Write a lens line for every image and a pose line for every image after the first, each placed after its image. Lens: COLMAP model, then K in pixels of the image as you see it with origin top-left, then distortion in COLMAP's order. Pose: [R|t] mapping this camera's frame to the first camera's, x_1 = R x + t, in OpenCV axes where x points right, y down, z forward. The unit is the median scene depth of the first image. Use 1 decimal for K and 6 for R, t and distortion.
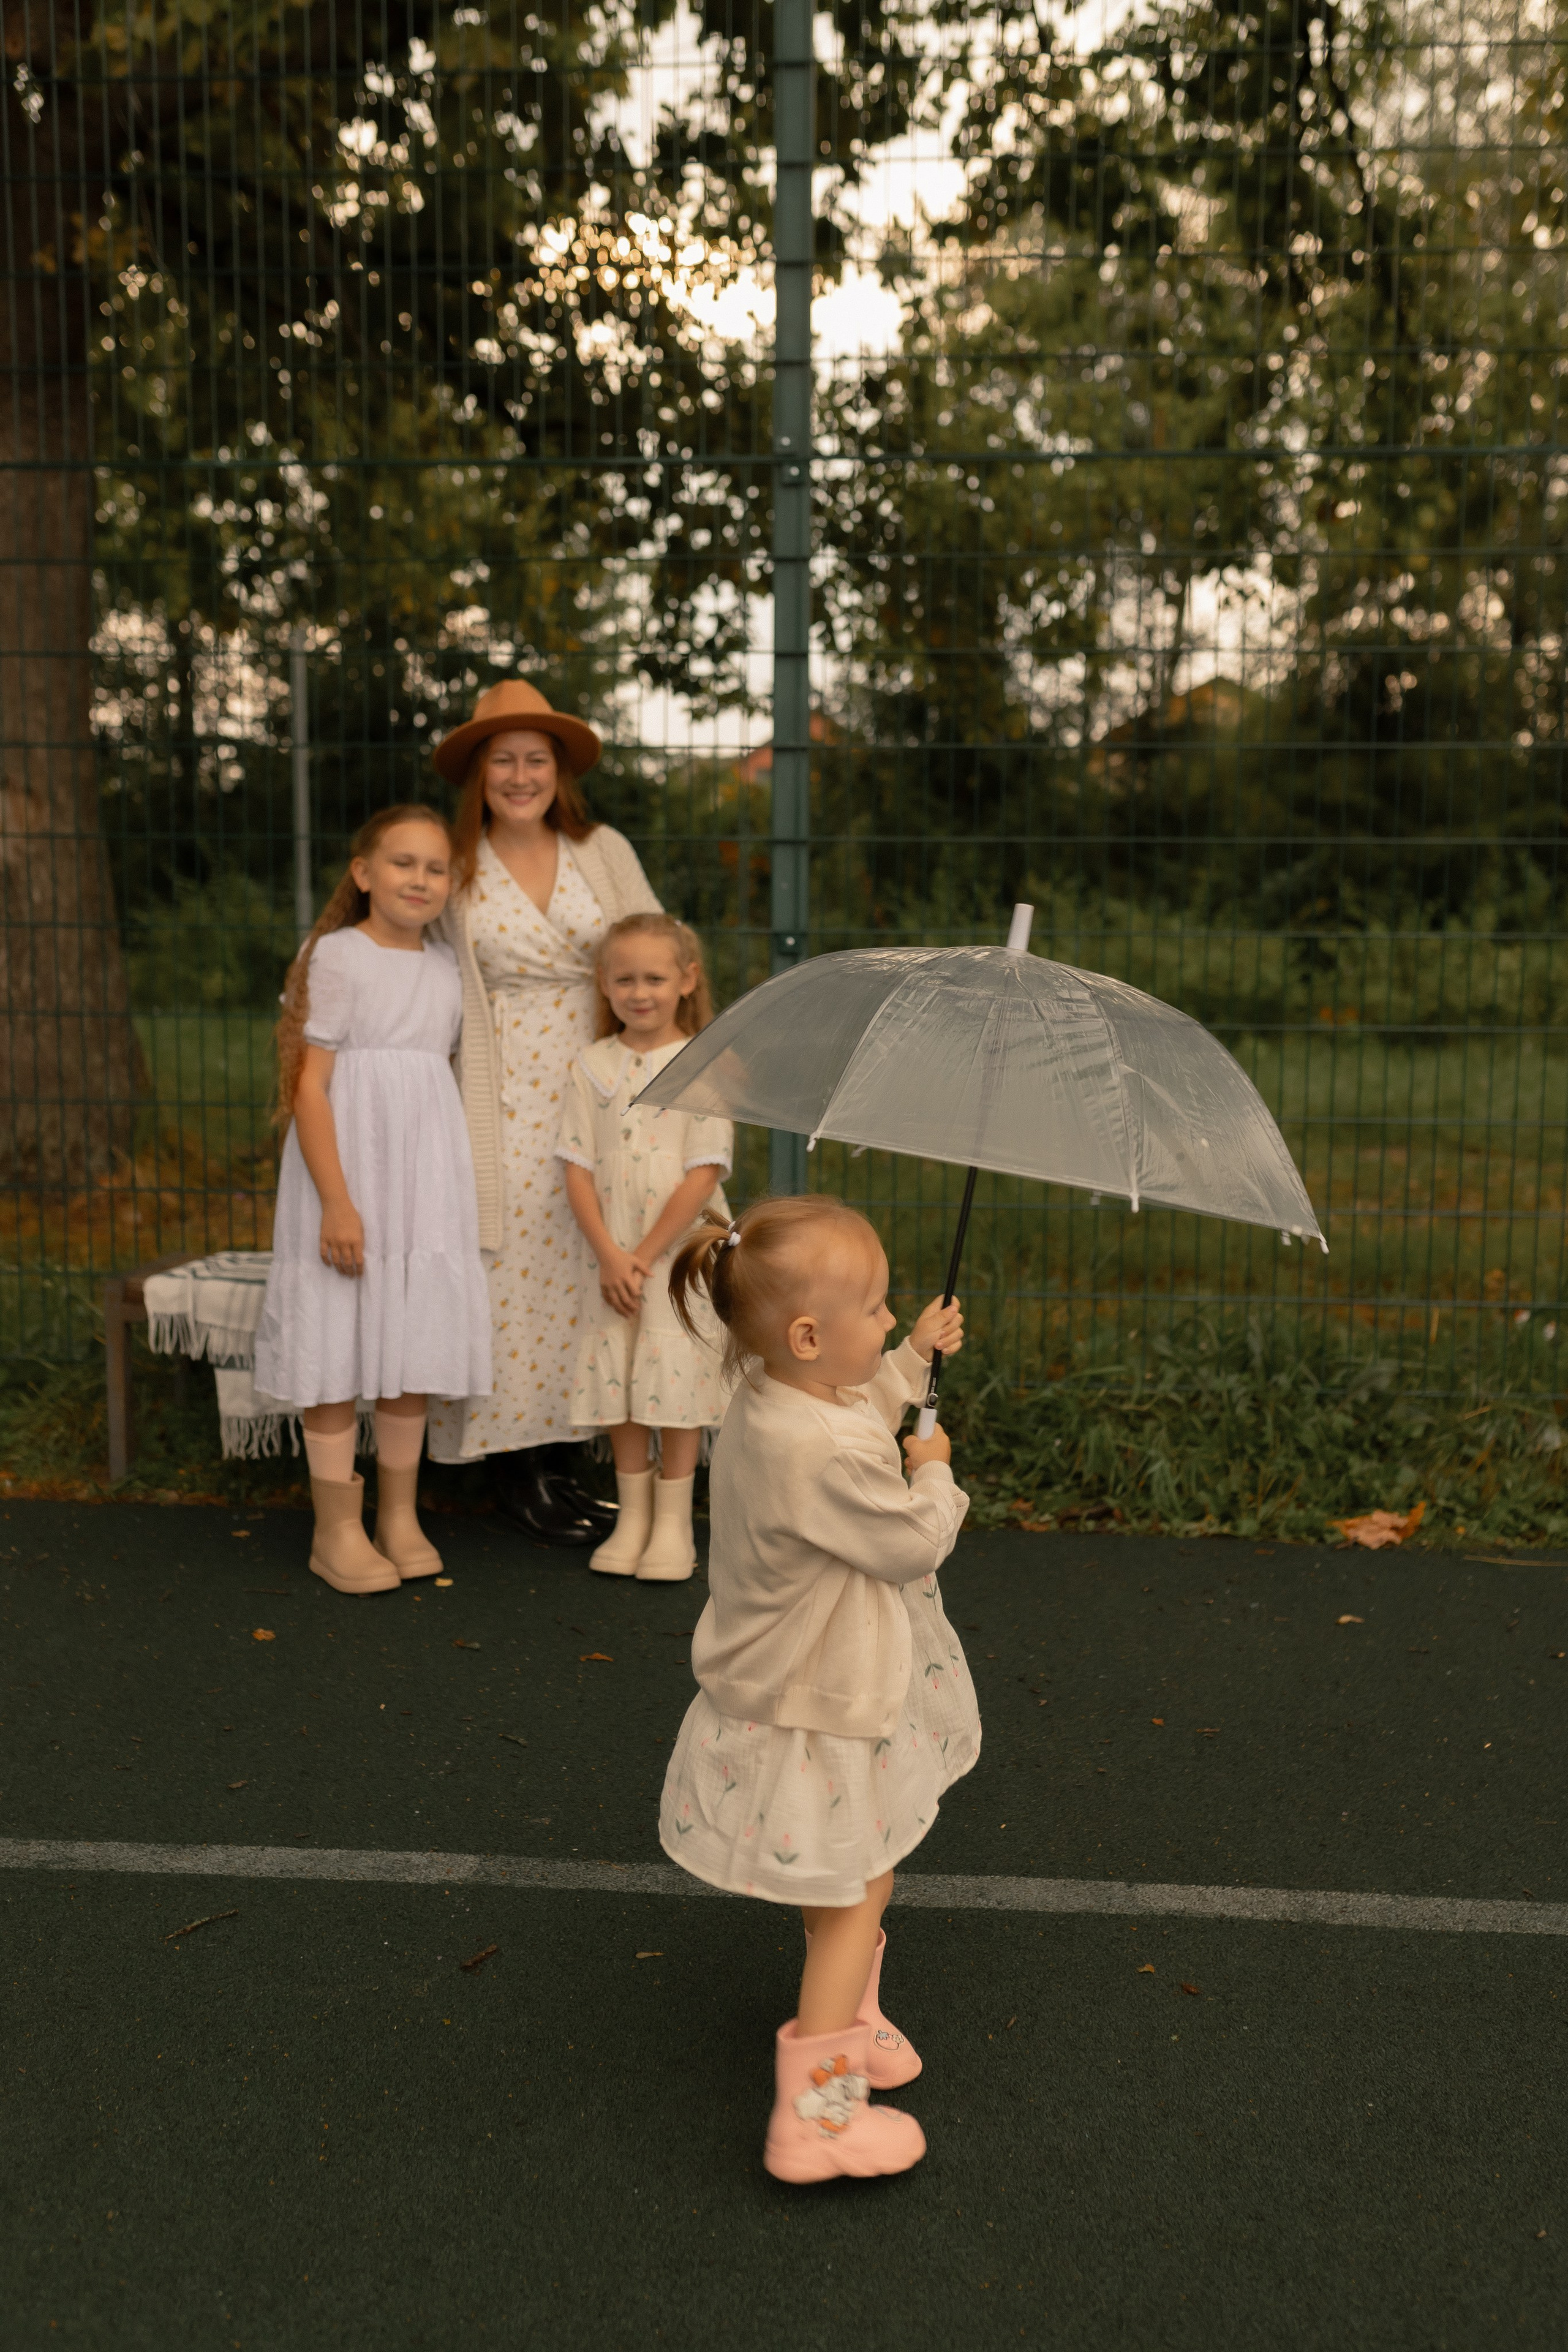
lens RADIAL K [[2226.5, 0, 780.8], [0, 2226.5, 1170.0], [0, 0, 1]] dist [-0.002610, 0.004955]
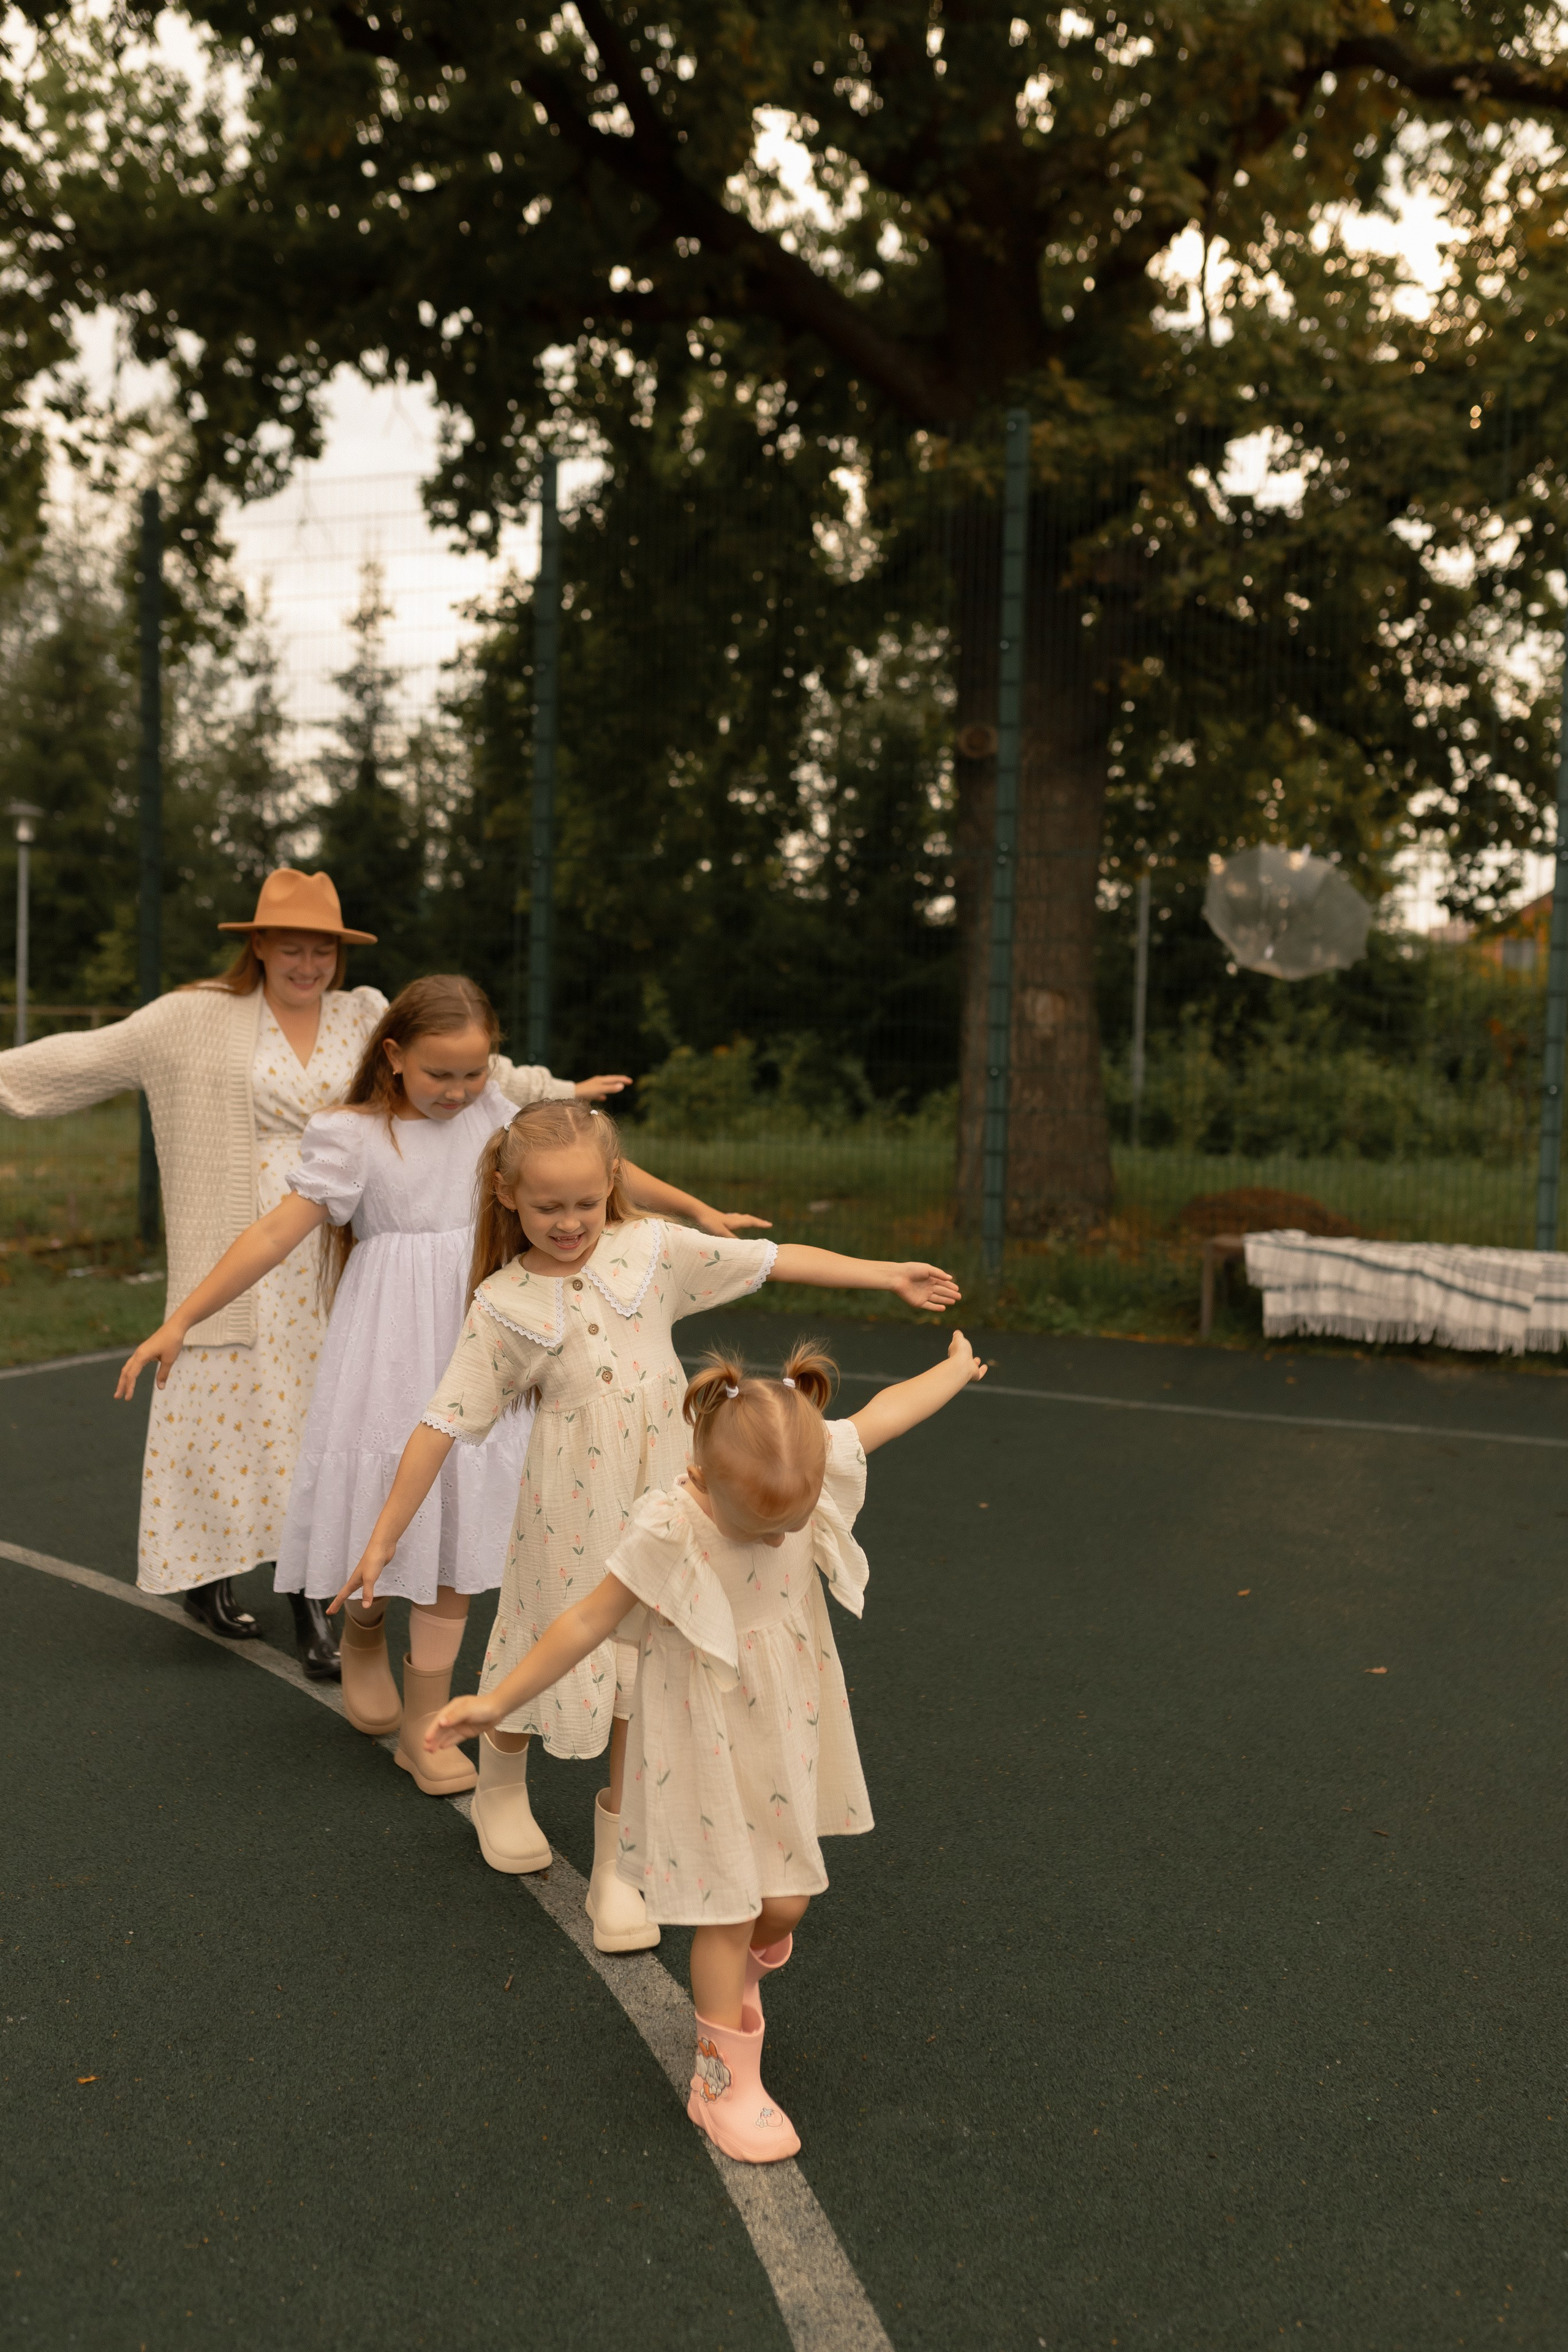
lens RADIAL K [[2200.0, 0, 783.4], [0, 2200.0, 1176.6], [0, 0, 1]] dist [0.004856, -0.003228]
pose [[0.948101, 0.037397, -0.315761, -0.013464], [-0.058595, 0.996601, -0.057906, 0.064616], [0.312522, 0.073403, 0.947070, -0.535385]]
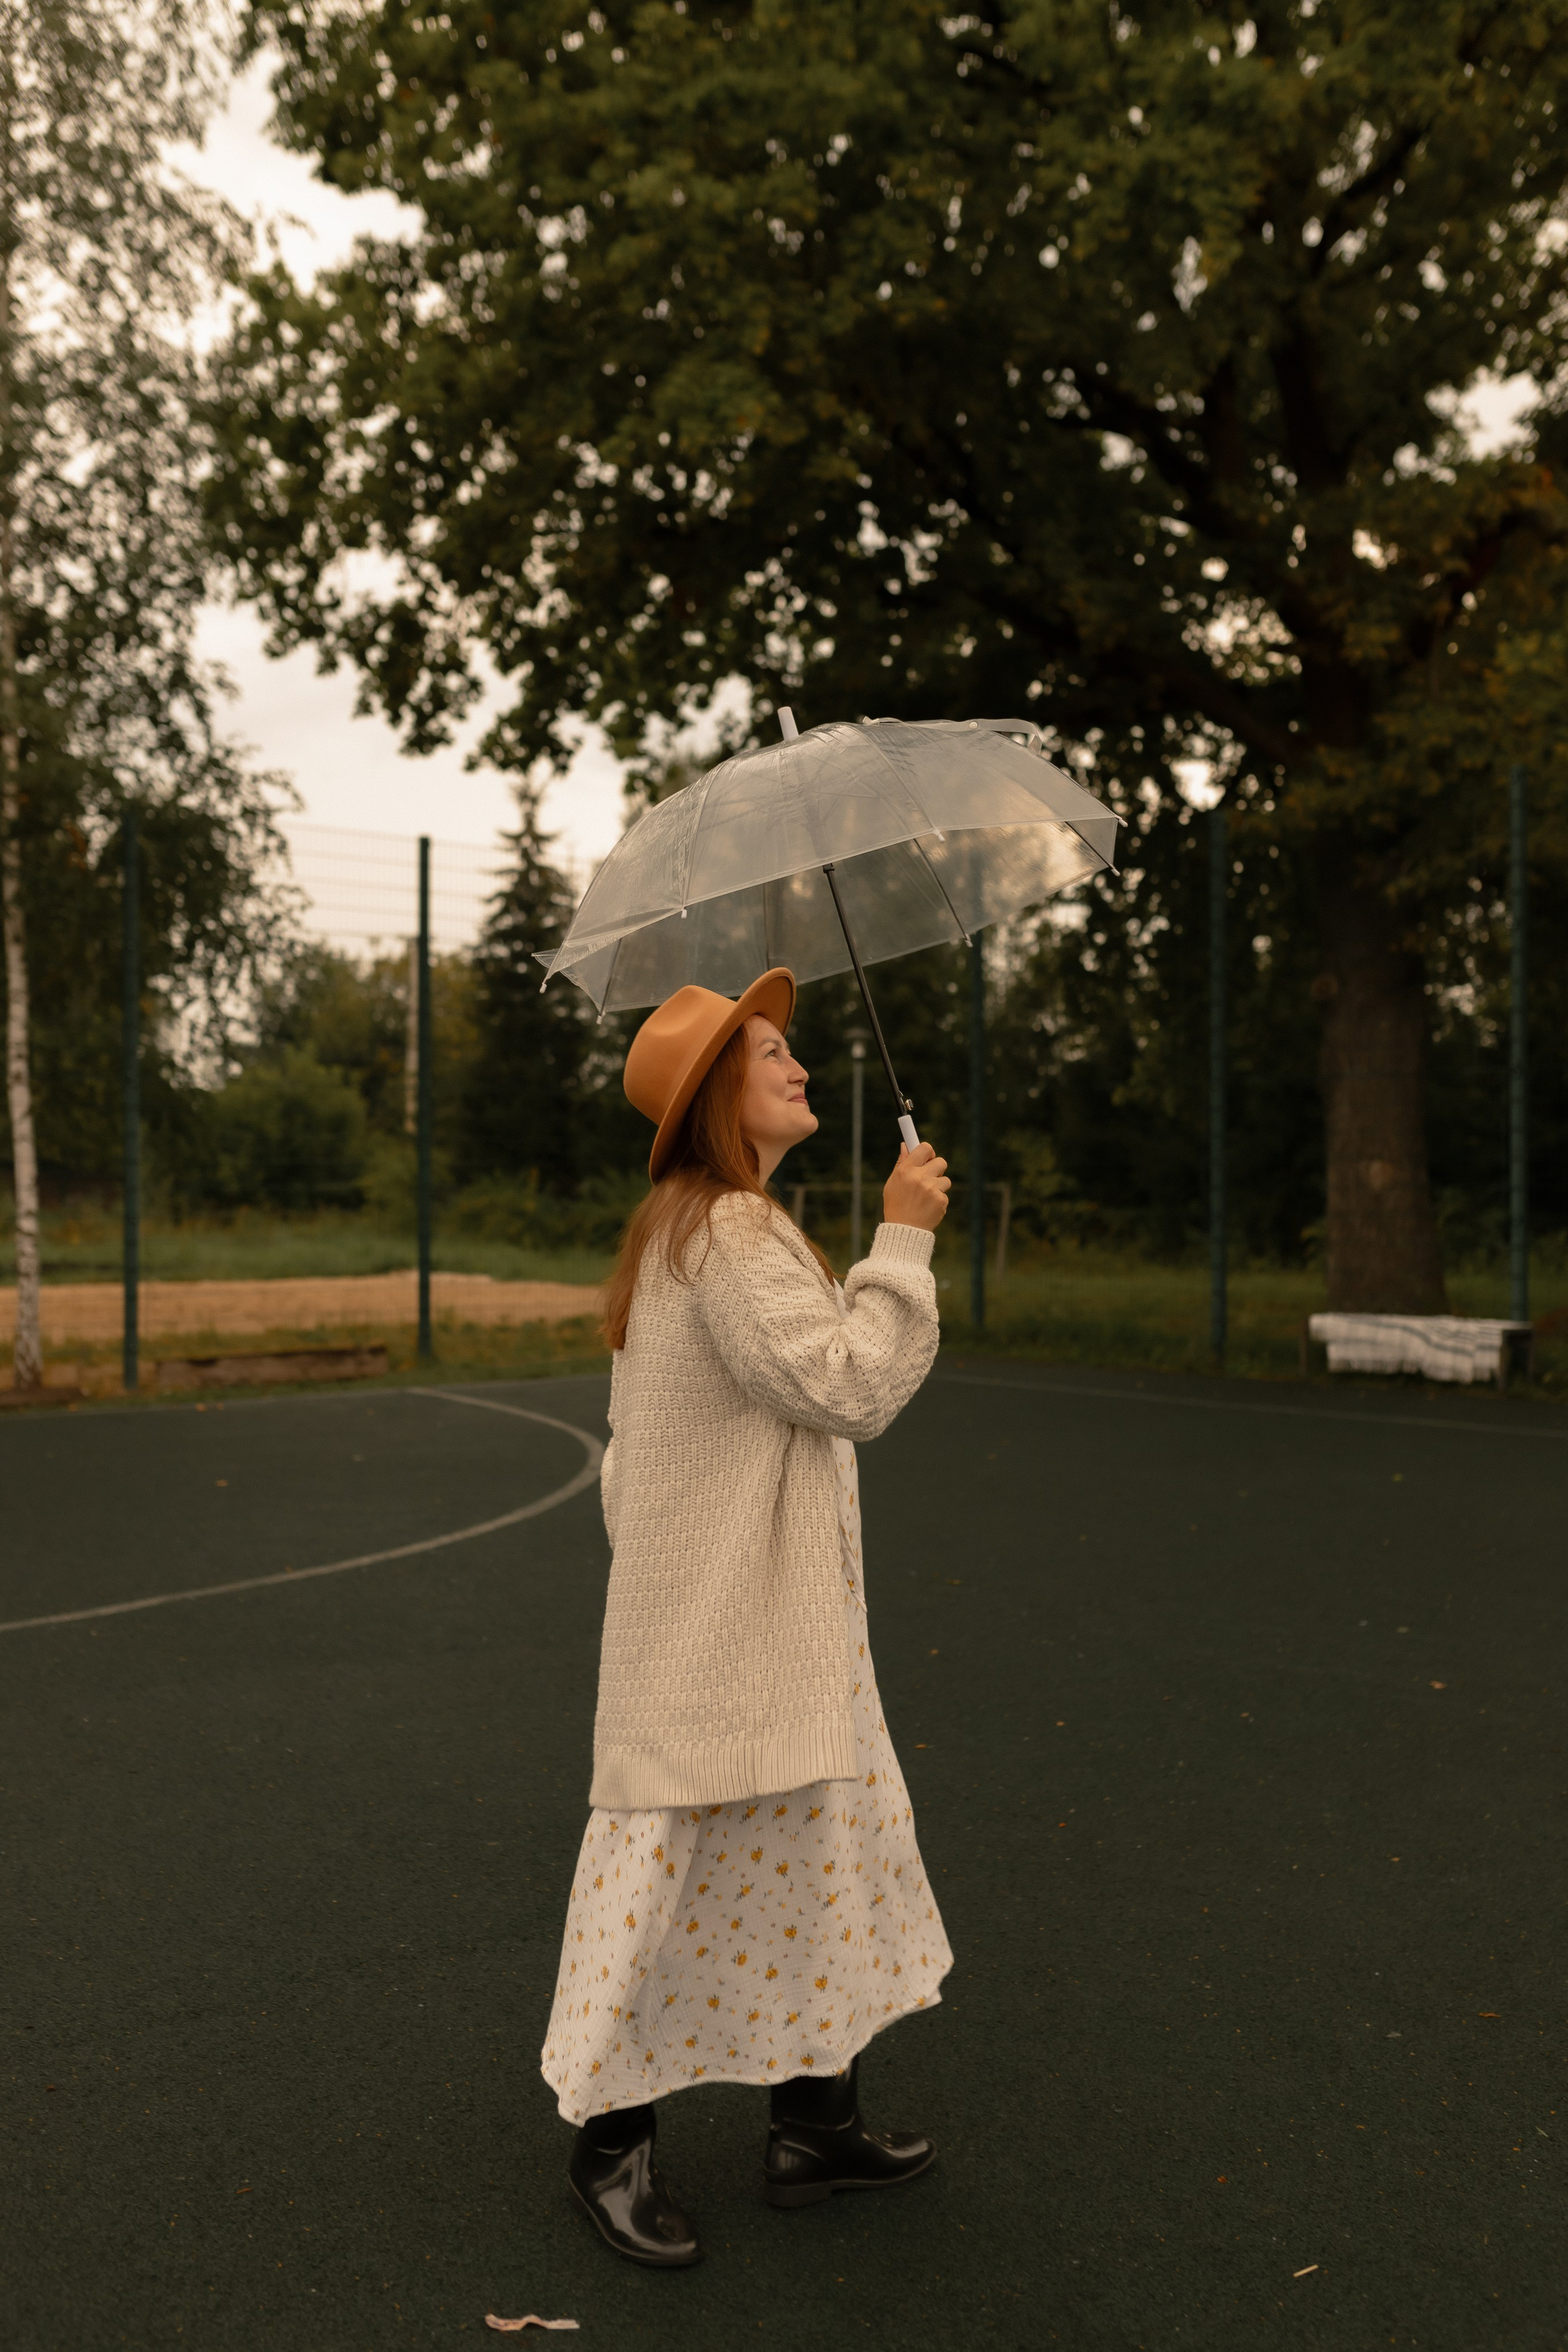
lens RADIAL K [[2226.5, 0, 780.8], [0, 2226.5, 1170.0], [0, 0, 1]] dist [-0.002610, 0.004955]
pose [[0.725476, -0.013347, -0.688118, 0.717479], [-0.080873, 0.991232, -0.104490, 0.122040], [0.683480, 0.131455, 0.718035, -0.992576]]
